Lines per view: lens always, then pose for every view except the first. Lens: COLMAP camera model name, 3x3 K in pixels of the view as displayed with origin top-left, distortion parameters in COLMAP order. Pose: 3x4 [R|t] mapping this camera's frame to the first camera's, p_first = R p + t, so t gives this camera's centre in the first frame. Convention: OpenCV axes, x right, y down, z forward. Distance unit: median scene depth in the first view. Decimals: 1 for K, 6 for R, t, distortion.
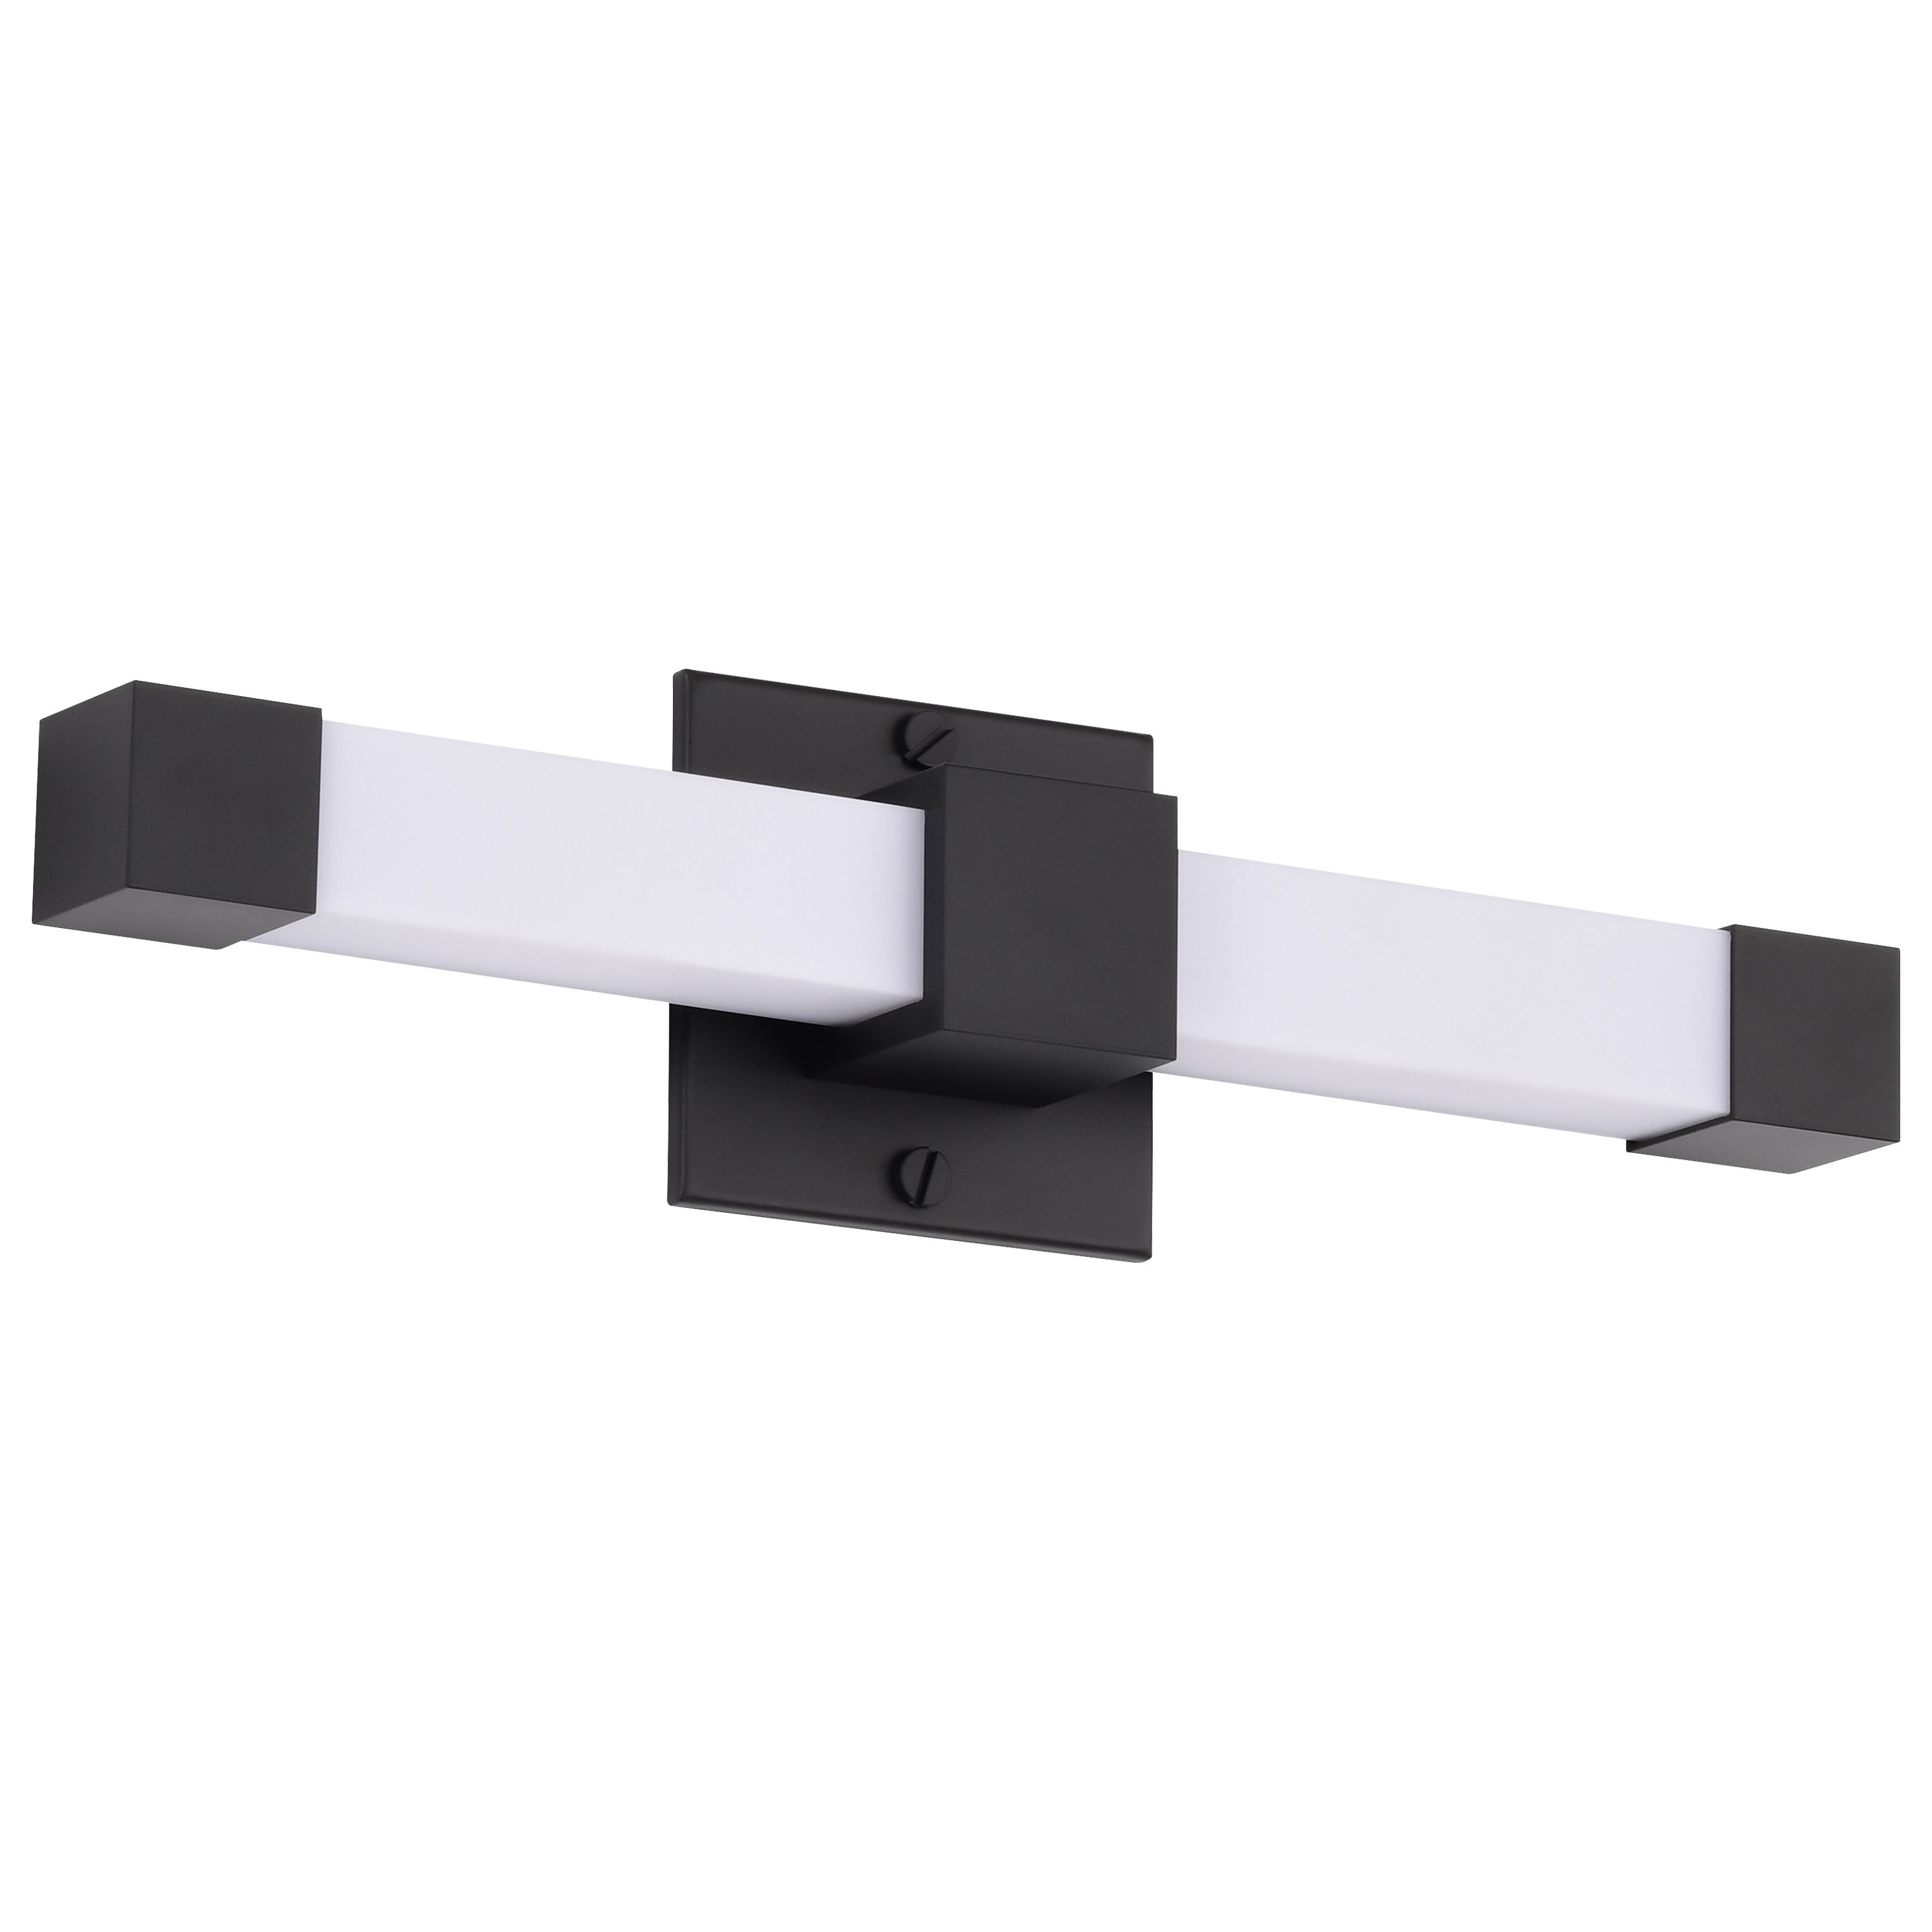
lens RADIAL K [[14215.6, 0, 966.0], [0, 14215.6, 966.0], [0, 0, 1]] dist [-0.271990, -5.843523]
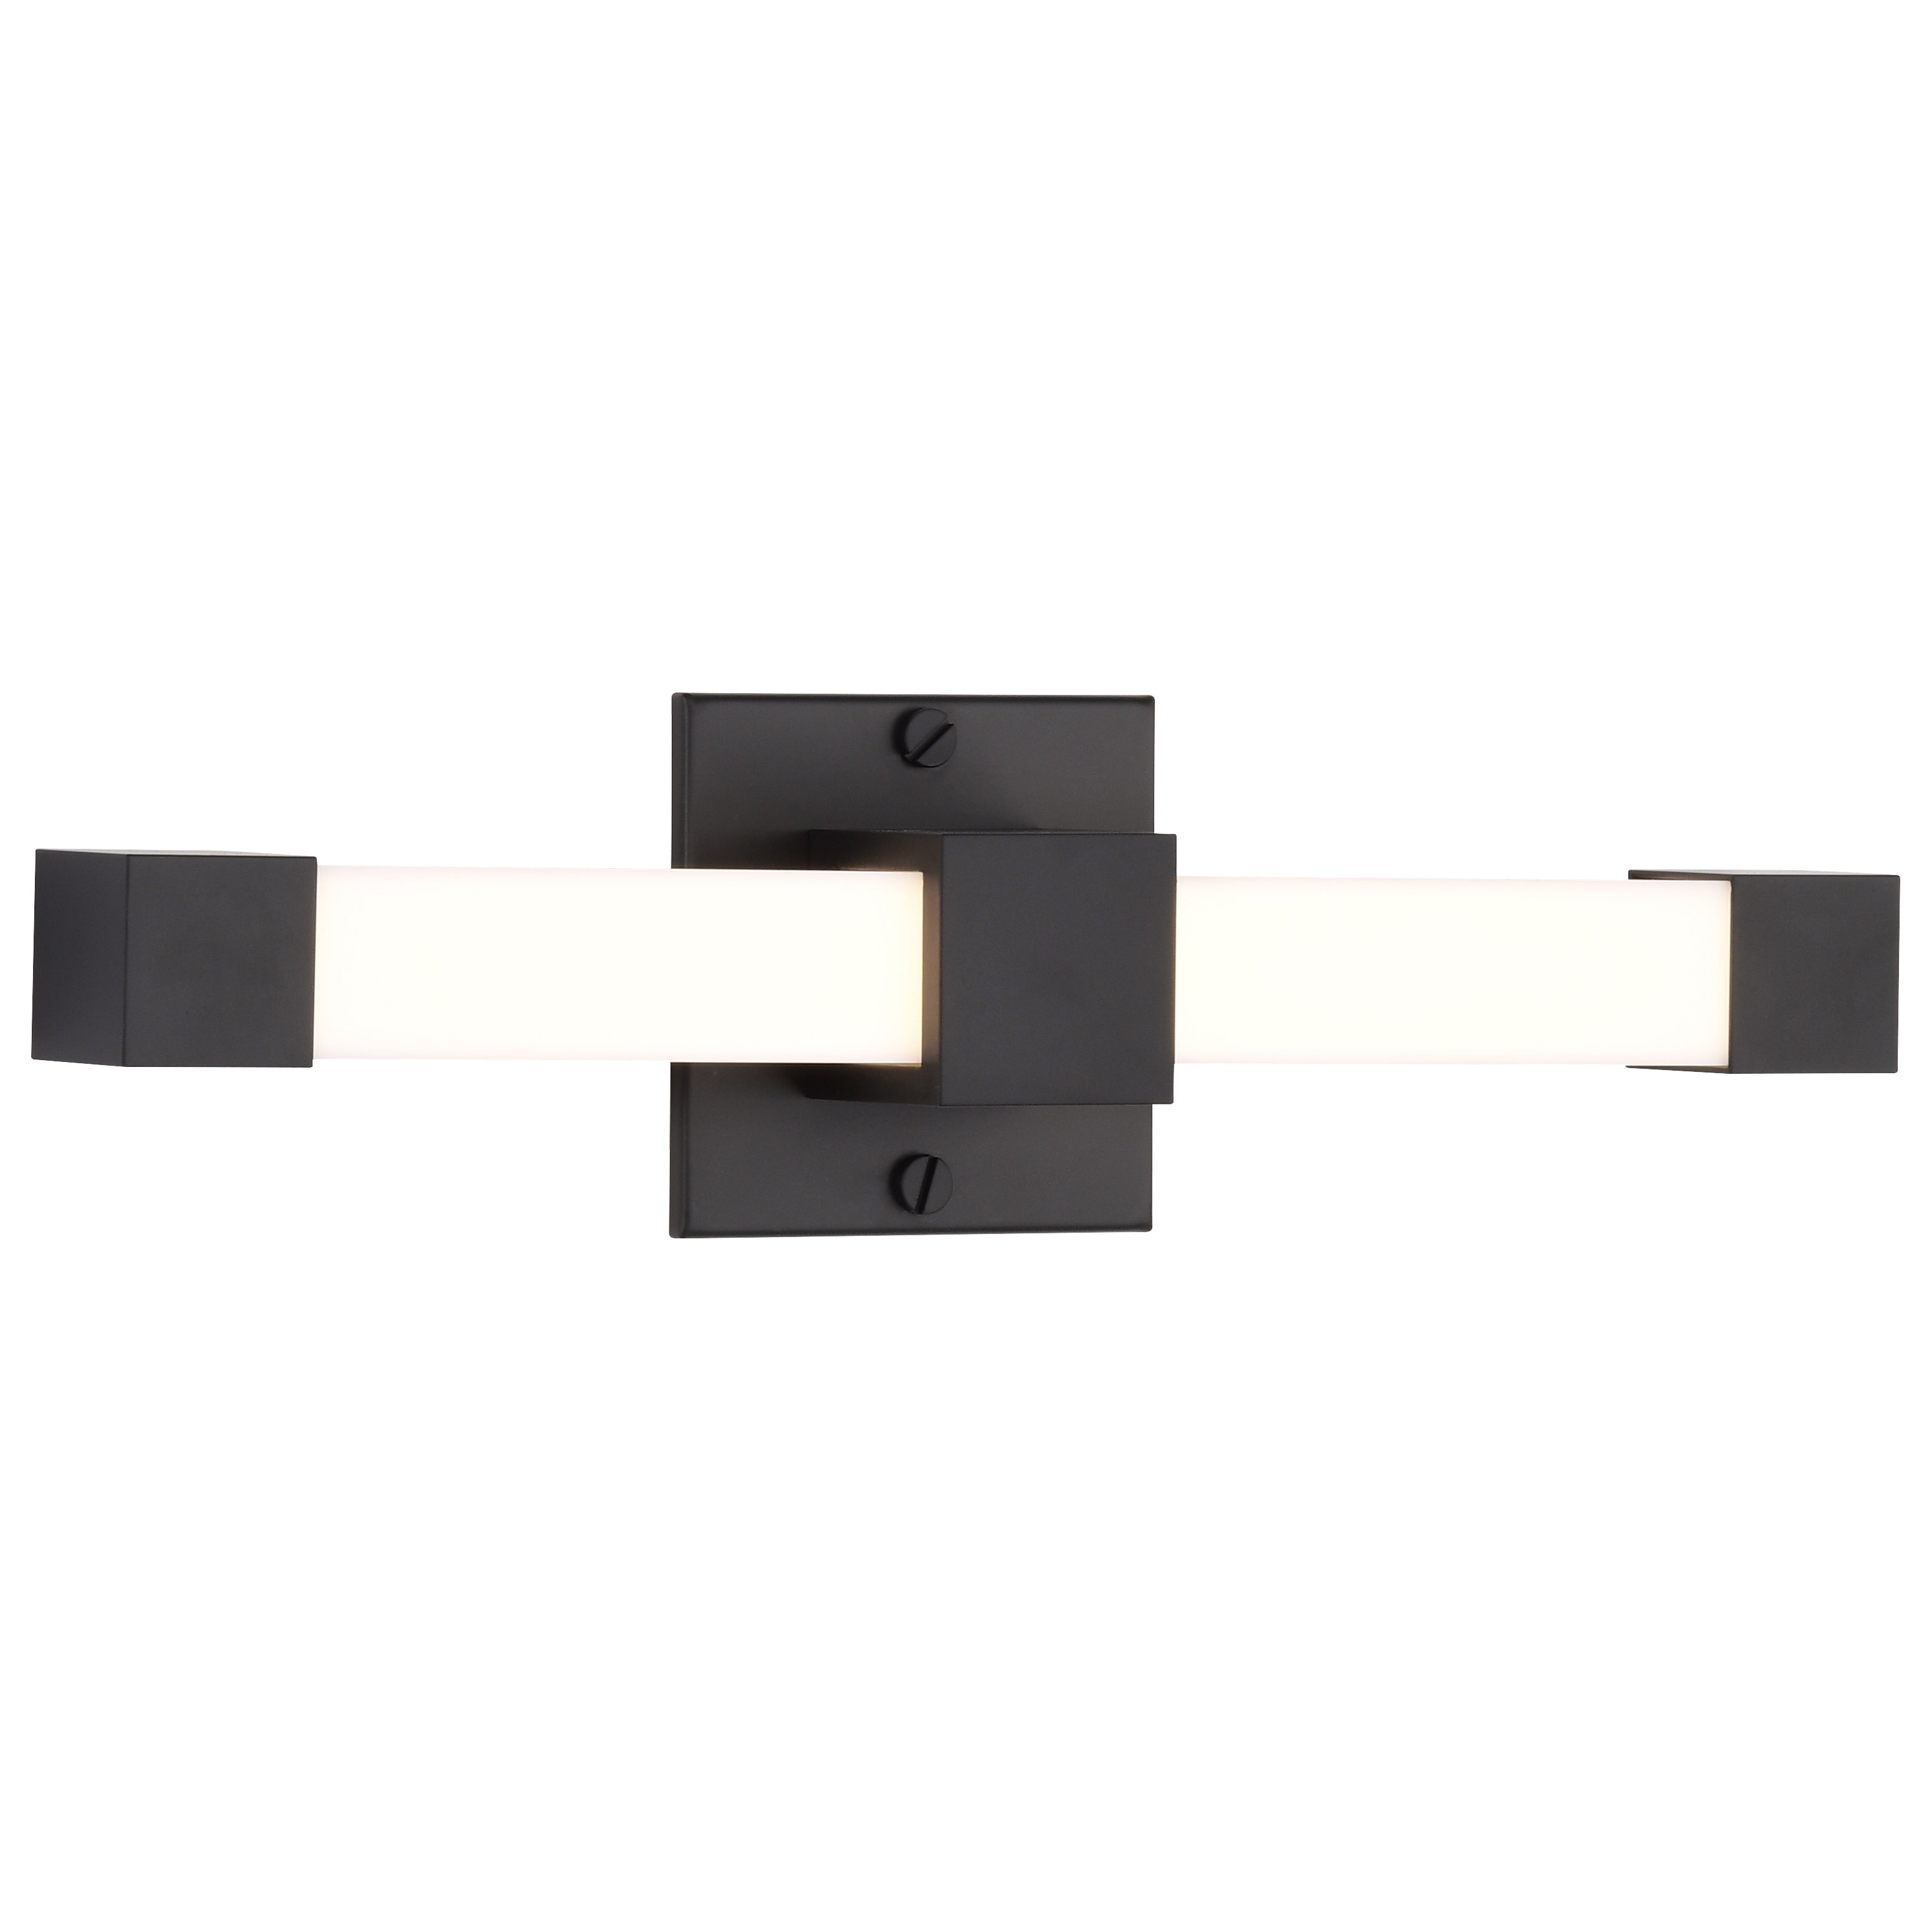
lens RADIAL K [[14215.6, 0, 966.0], [0, 14215.6, 966.0], [0, 0, 1]] dist [-0.271990, -5.843523]
pose [[0.999958, -0.000128, -0.009198, 0.009256], [0.002324, 0.970988, 0.239117, -0.241231], [0.008901, -0.239128, 0.970947, 0.024705]]
